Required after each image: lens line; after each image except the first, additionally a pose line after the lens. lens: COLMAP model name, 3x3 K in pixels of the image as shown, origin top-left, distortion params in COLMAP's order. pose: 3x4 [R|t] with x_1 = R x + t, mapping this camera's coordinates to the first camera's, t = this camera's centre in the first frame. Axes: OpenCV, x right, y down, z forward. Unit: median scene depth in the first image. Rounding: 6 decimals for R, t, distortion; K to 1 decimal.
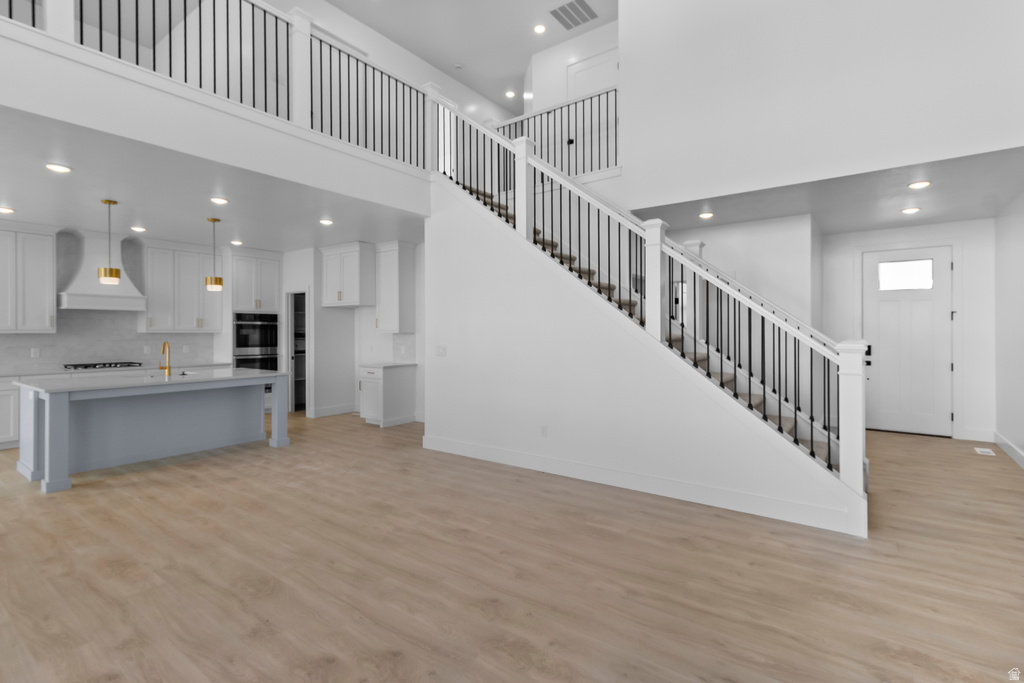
lens RADIAL K [[481.5, 0, 508.7], [0, 481.5, 333.1], [0, 0, 1]] dist [0.012685, -0.000801]
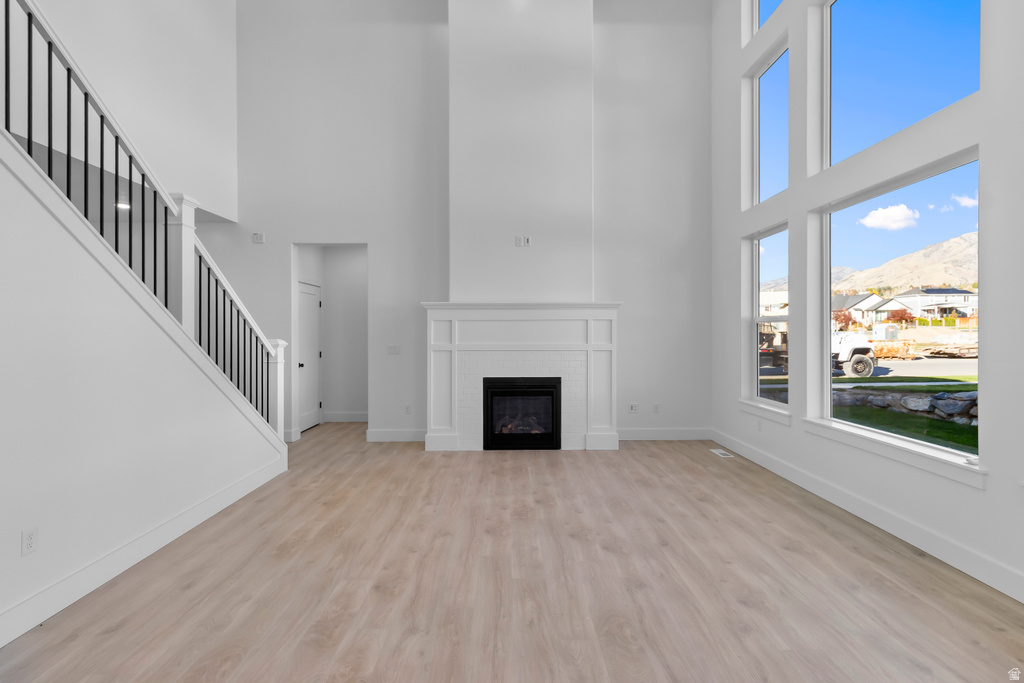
lens RADIAL K [[481.5, 0, 511.9], [0, 481.5, 334.5], [0, 0, 1]] dist [0.012685, -0.000801]
pose [[-0.604310, 0.000719, 0.796749, -0.654300], [0.006968, 0.999966, 0.004383, 0.000945], [-0.796719, 0.008200, -0.604294, 1.006536]]
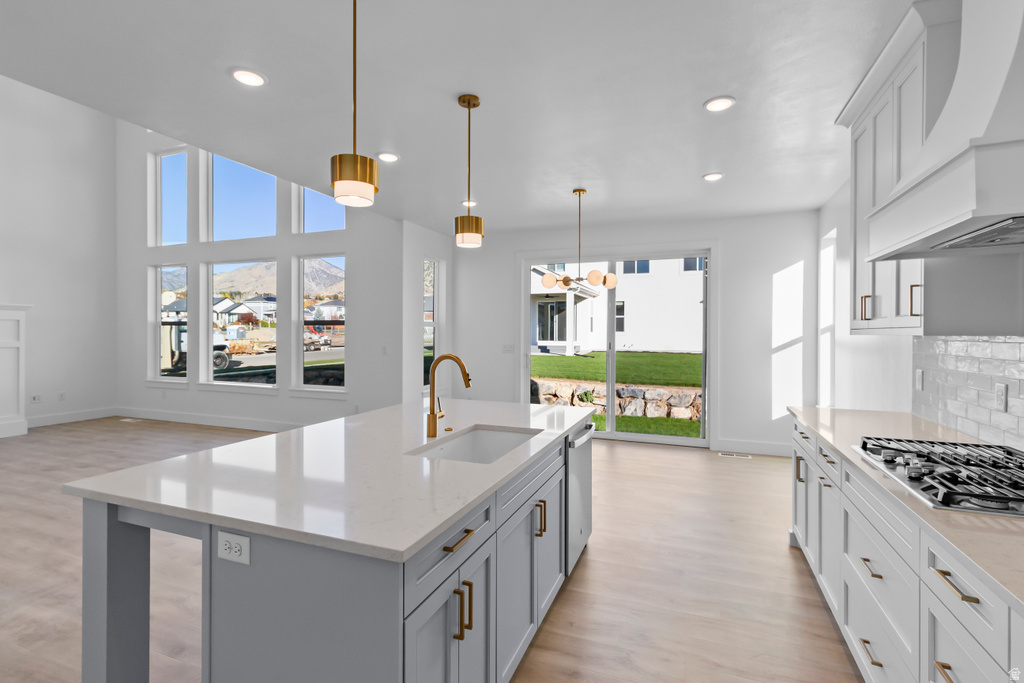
lens RADIAL K [[481.5, 0, 514.5], [0, 481.5, 334.7], [0, 0, 1]] dist [0.012685, -0.000801]
pose [[-0.967183, -0.000846, -0.254081, -0.862174], [-0.002786, 0.999970, 0.007273, -0.001505], [0.254067, 0.007742, -0.967156, 1.832604]]
